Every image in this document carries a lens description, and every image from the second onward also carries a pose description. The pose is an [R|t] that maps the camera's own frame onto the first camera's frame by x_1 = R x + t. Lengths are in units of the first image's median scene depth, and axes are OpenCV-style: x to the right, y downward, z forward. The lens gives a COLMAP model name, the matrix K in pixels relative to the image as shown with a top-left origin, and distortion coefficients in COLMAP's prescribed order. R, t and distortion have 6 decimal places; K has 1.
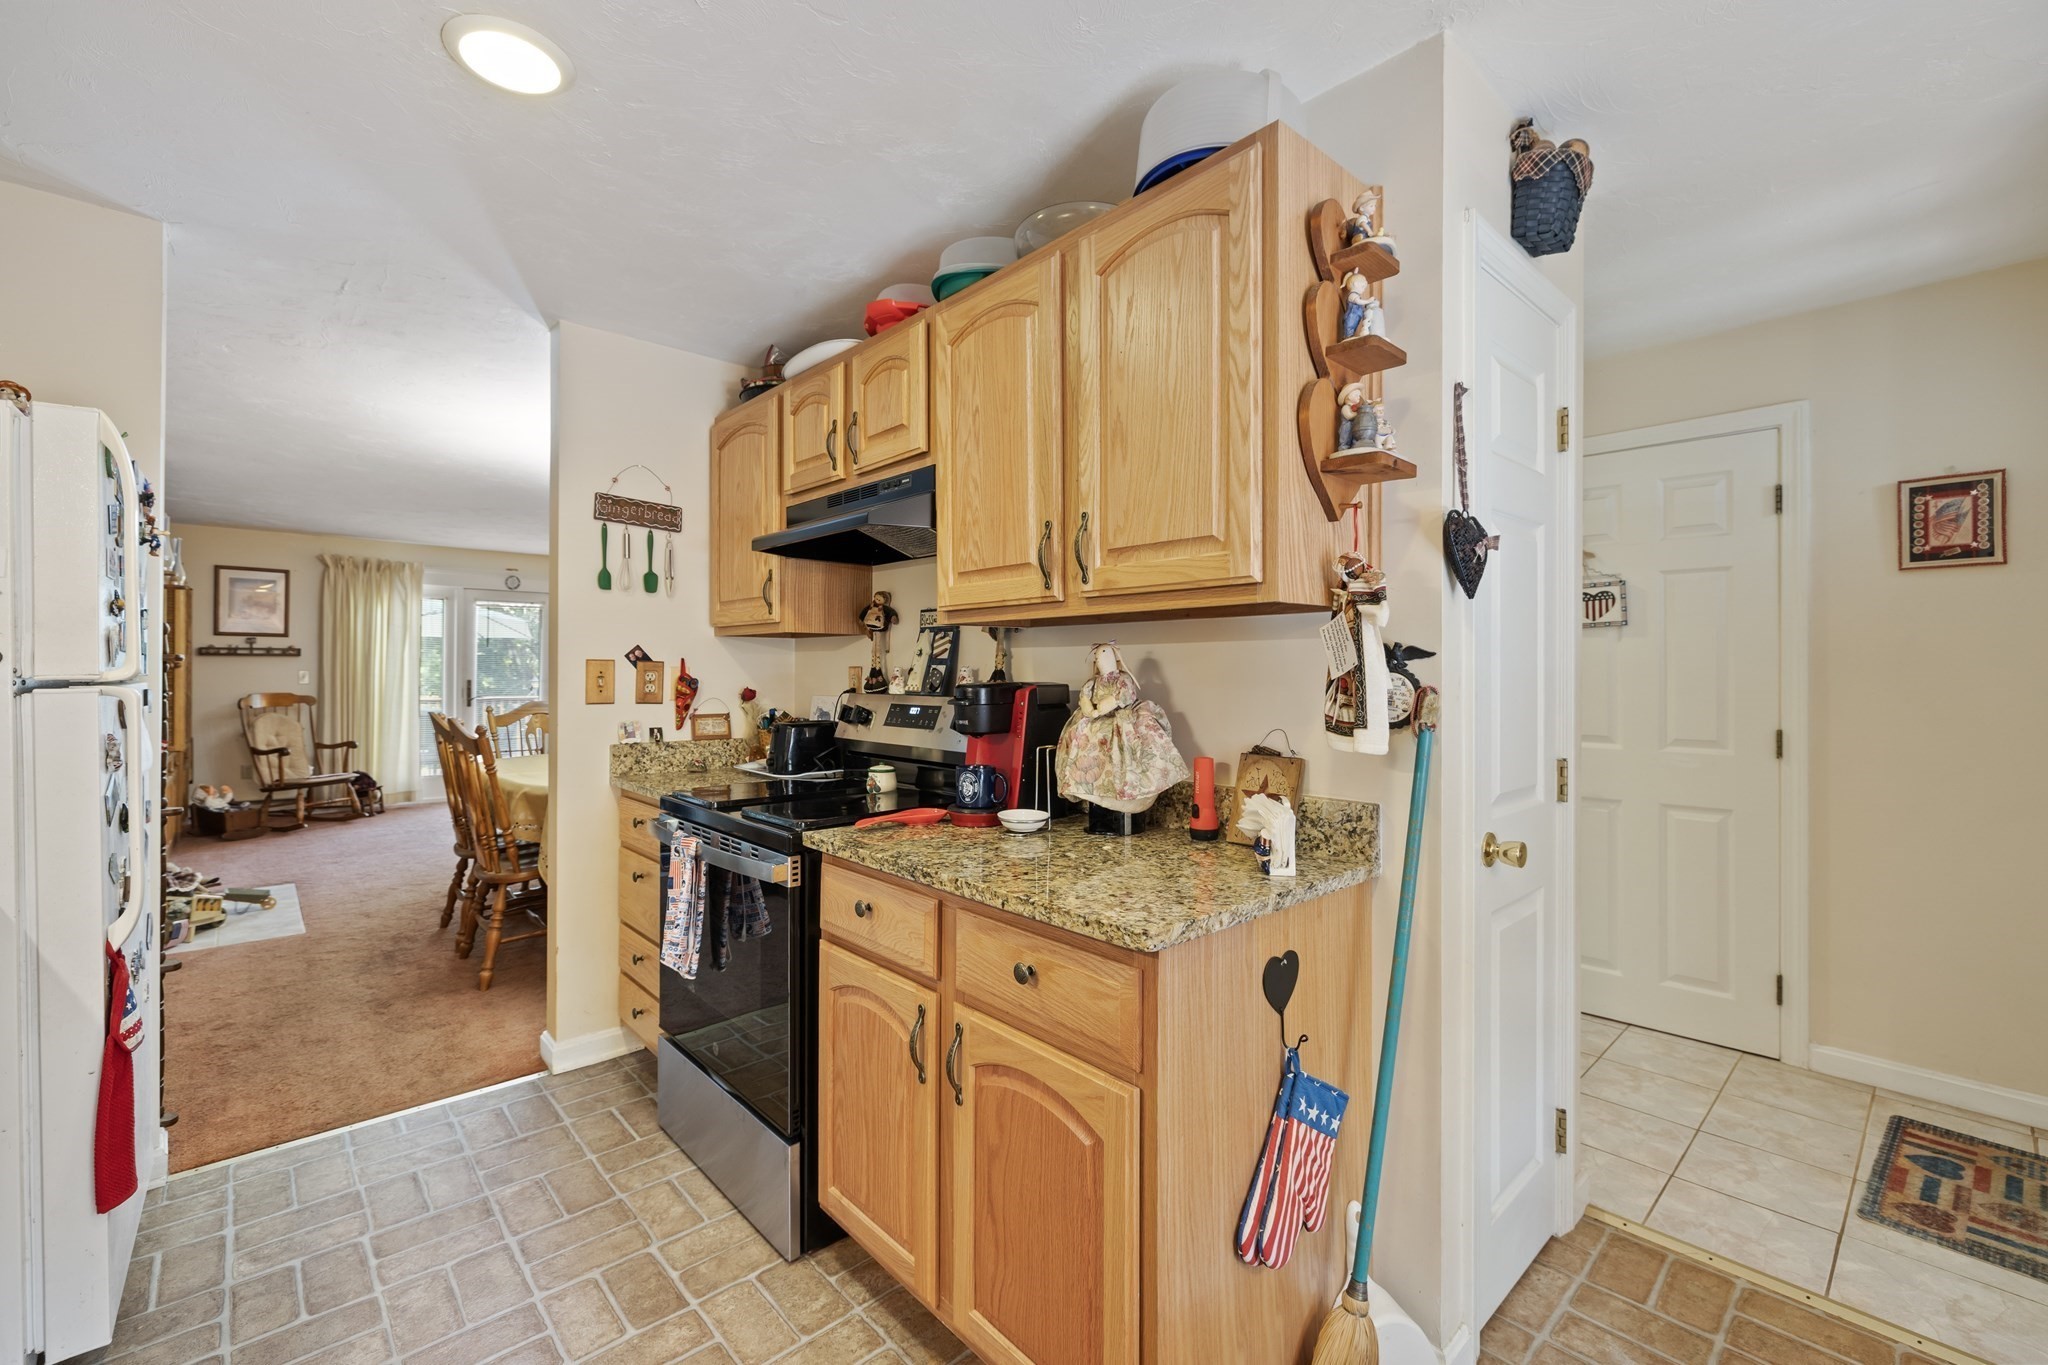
lens RADIAL K [[864.8, 0, 1021.3], [0, 864.8, 668.3], [0, 0, 1]] dist [0.000278, -0.000495]
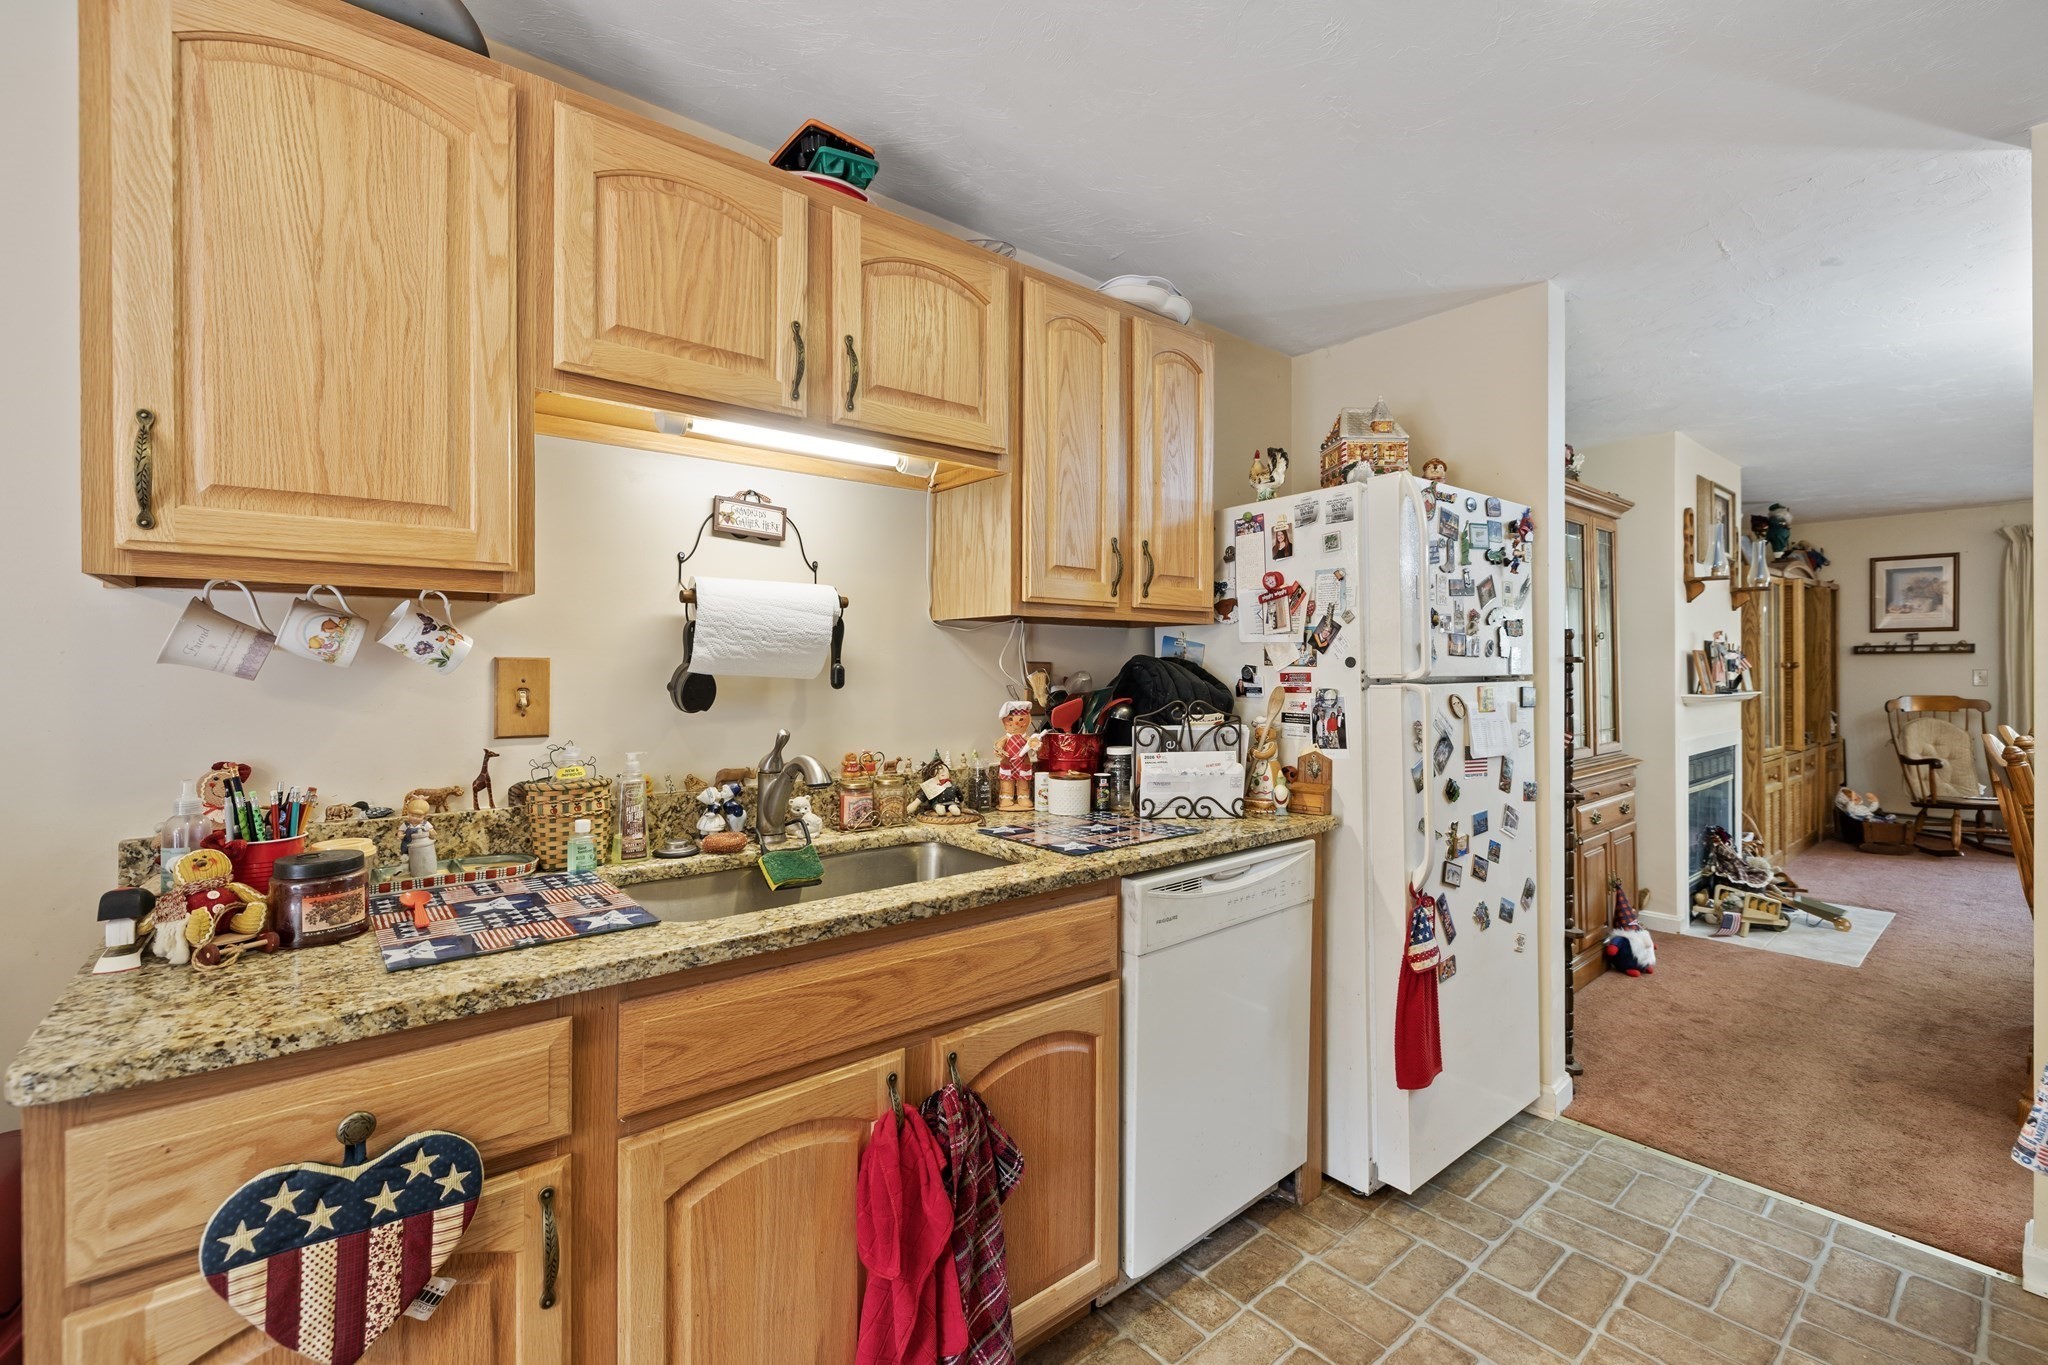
lens RADIAL K [[864.8, 0, 1009.5], [0, 864.8, 671.9], [0, 0, 1]] dist [0.000278, -0.000495]
pose [[-0.058271, -0.002959, -0.998296, 0.070082], [0.007128, 0.999969, -0.003380, 0.000862], [0.998275, -0.007313, -0.058248, 0.126626]]
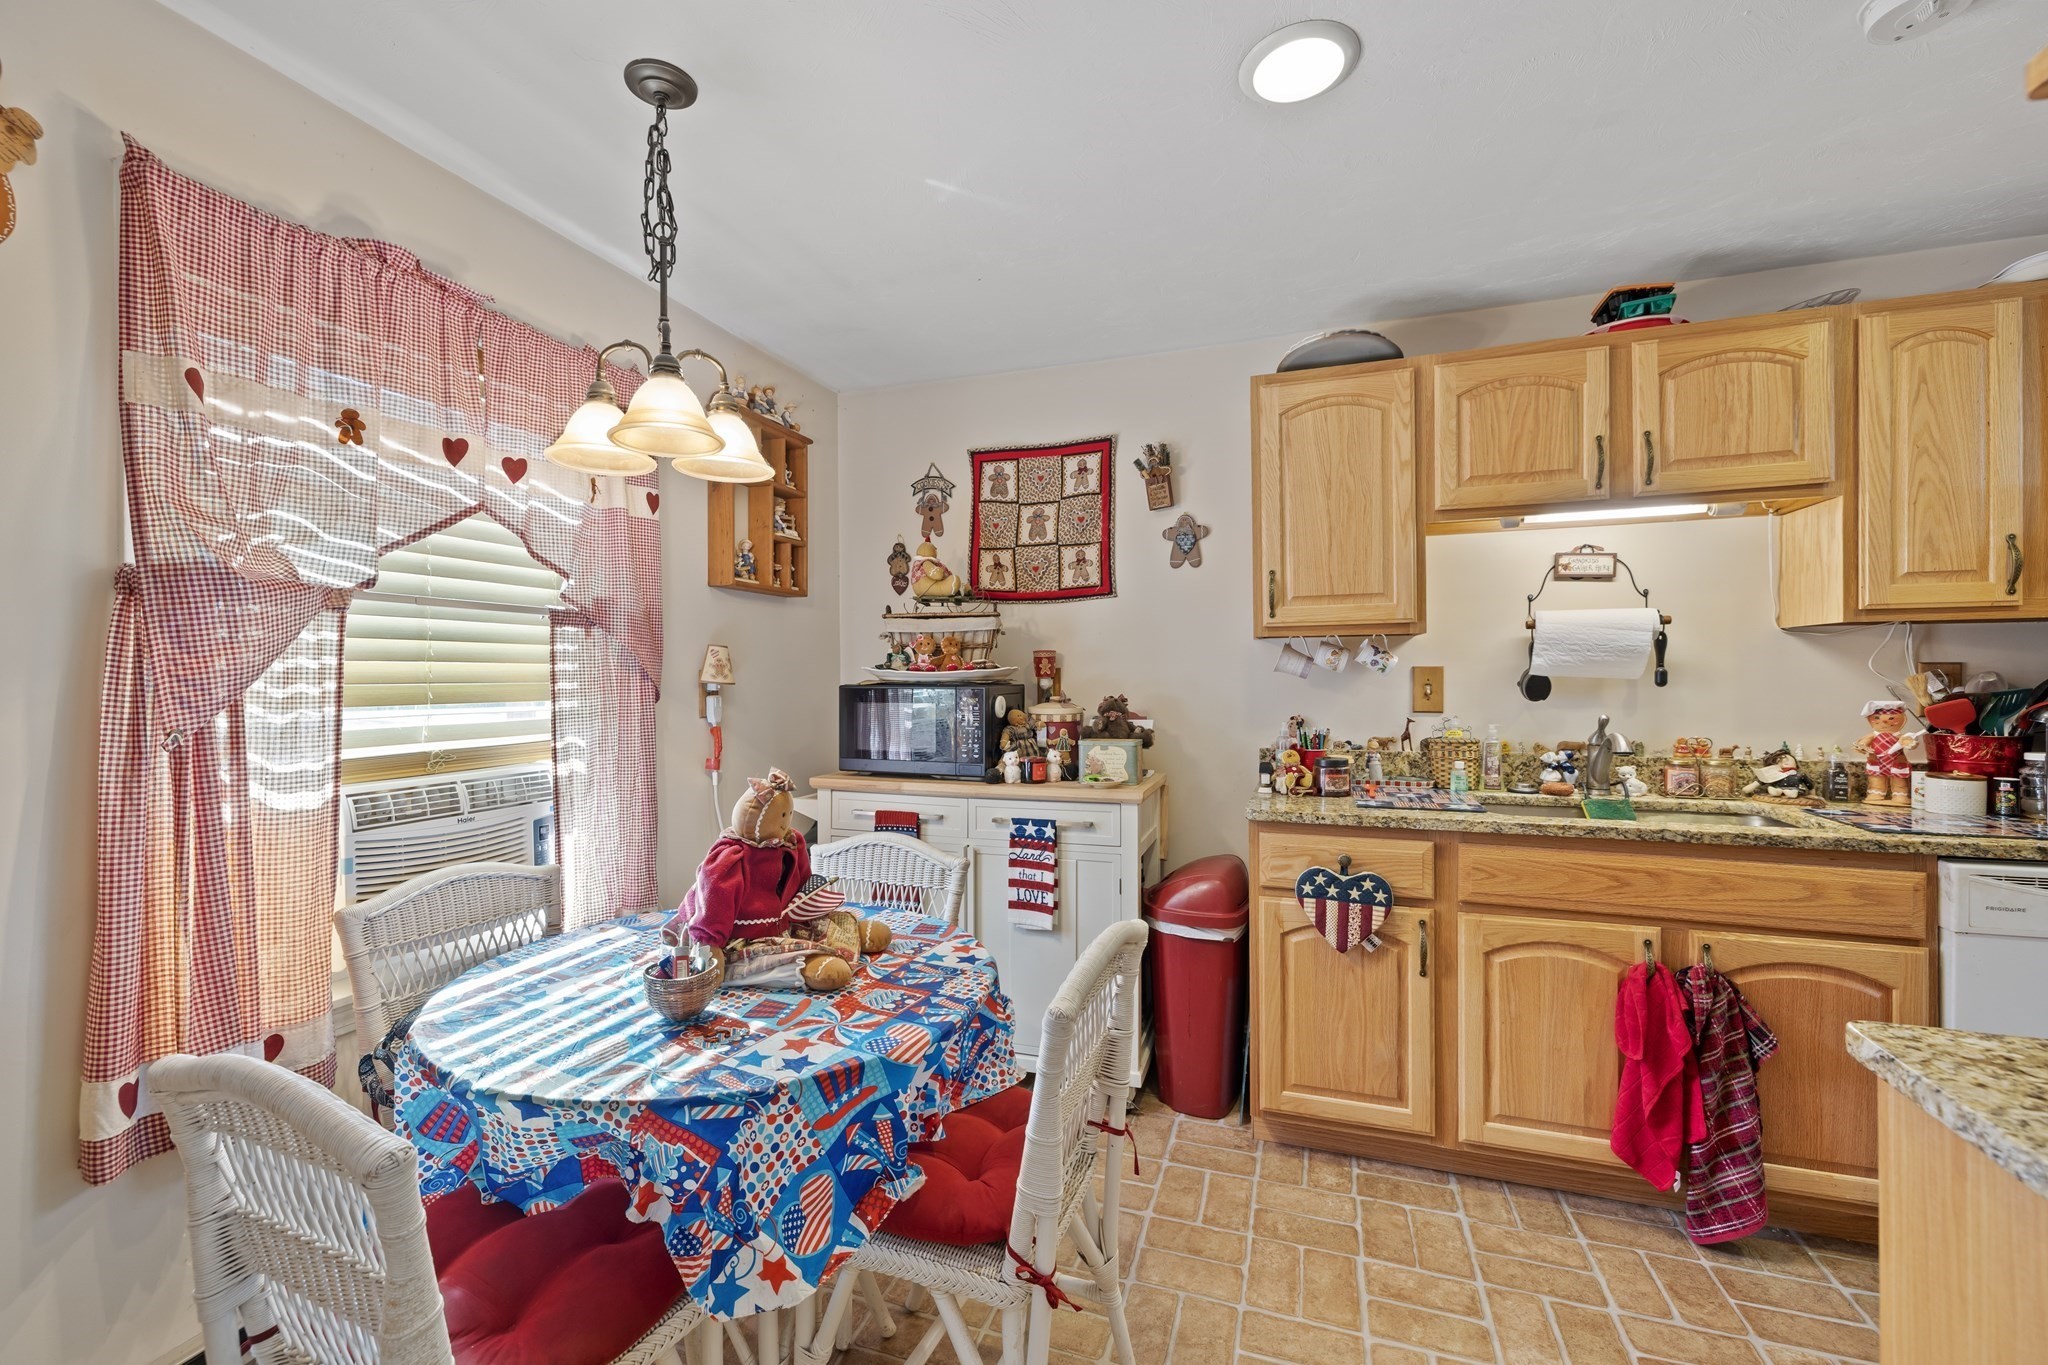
lens RADIAL K [[864.8, 0, 1016.7], [0, 864.8, 670.4], [0, 0, 1]] dist [0.000278, -0.000495]
pose [[-0.881690, -0.002397, -0.471824, 0.199404], [0.004898, 0.999887, -0.014234, 0.001957], [0.471804, -0.014861, -0.881578, 0.242429]]
